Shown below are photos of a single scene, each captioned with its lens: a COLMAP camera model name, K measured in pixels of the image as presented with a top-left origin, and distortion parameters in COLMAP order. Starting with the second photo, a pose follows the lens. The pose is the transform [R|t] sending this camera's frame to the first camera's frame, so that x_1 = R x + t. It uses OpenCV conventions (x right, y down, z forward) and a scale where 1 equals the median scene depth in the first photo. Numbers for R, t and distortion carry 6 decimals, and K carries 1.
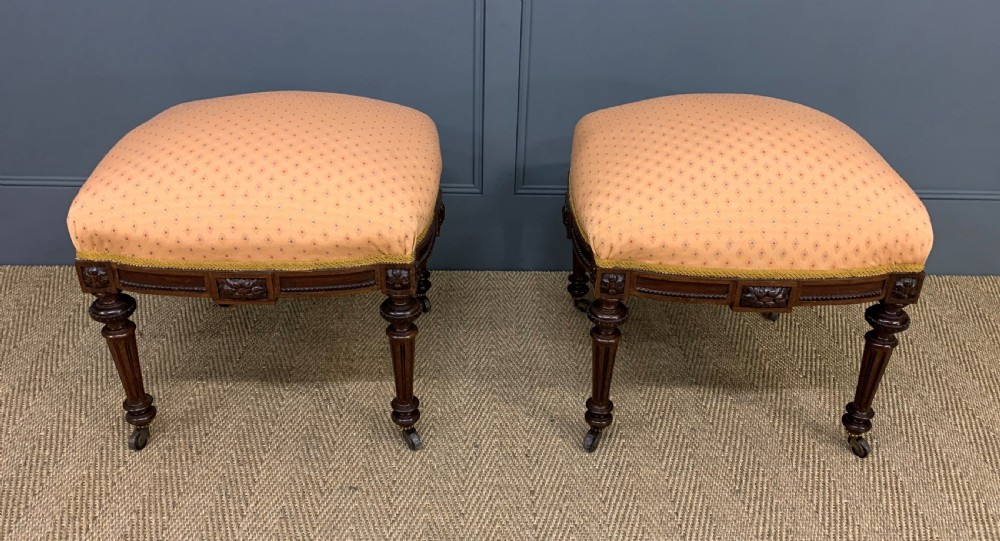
lens RADIAL K [[814.0, 0, 500.0], [0, 814.0, 270.5], [0, 0, 1]] dist [-0.001050, 0.011362]
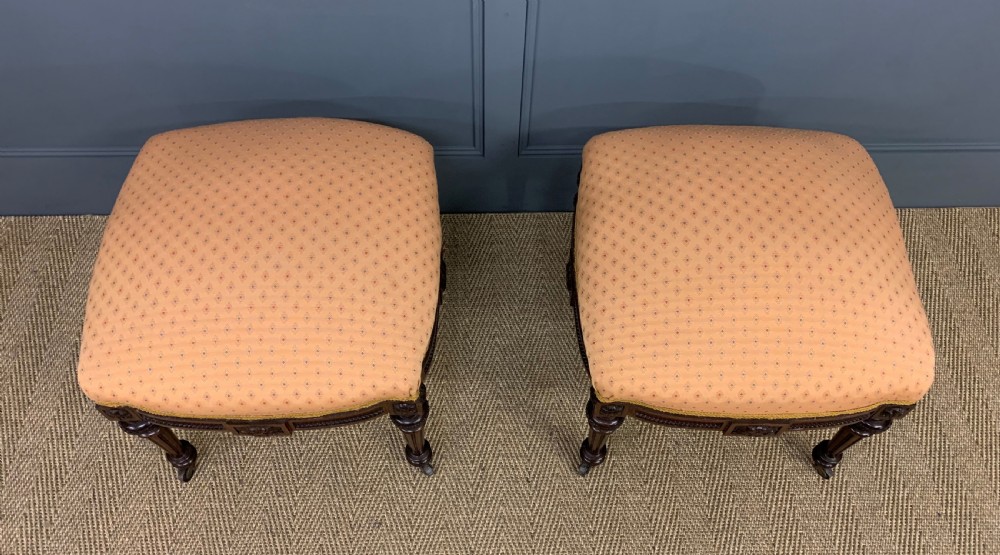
lens RADIAL K [[777.9, 0, 491.4], [0, 777.9, 278.7], [0, 0, 1]] dist [0.007699, -0.002367]
pose [[0.999836, -0.004063, -0.017661, 0.003061], [0.012103, 0.875061, 0.483861, -0.569446], [0.013488, -0.483996, 0.874966, 0.189649]]
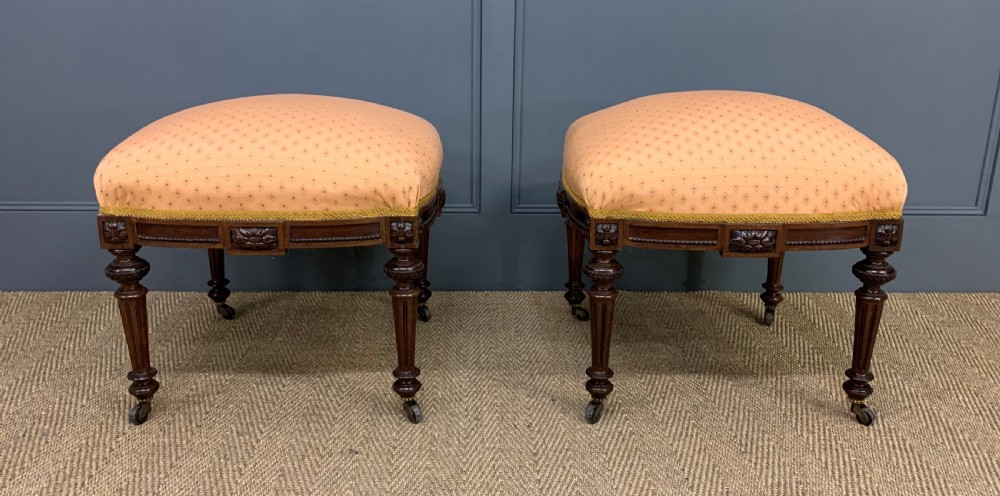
lens RADIAL K [[806.9, 0, 491.5], [0, 806.9, 226.2], [0, 0, 1]] dist [-0.001260, 0.009868]
pose [[0.999893, -0.014236, -0.003313, -0.005629], [0.013106, 0.973609, -0.227845, 0.222135], [0.006469, 0.227777, 0.973692, -0.013669]]
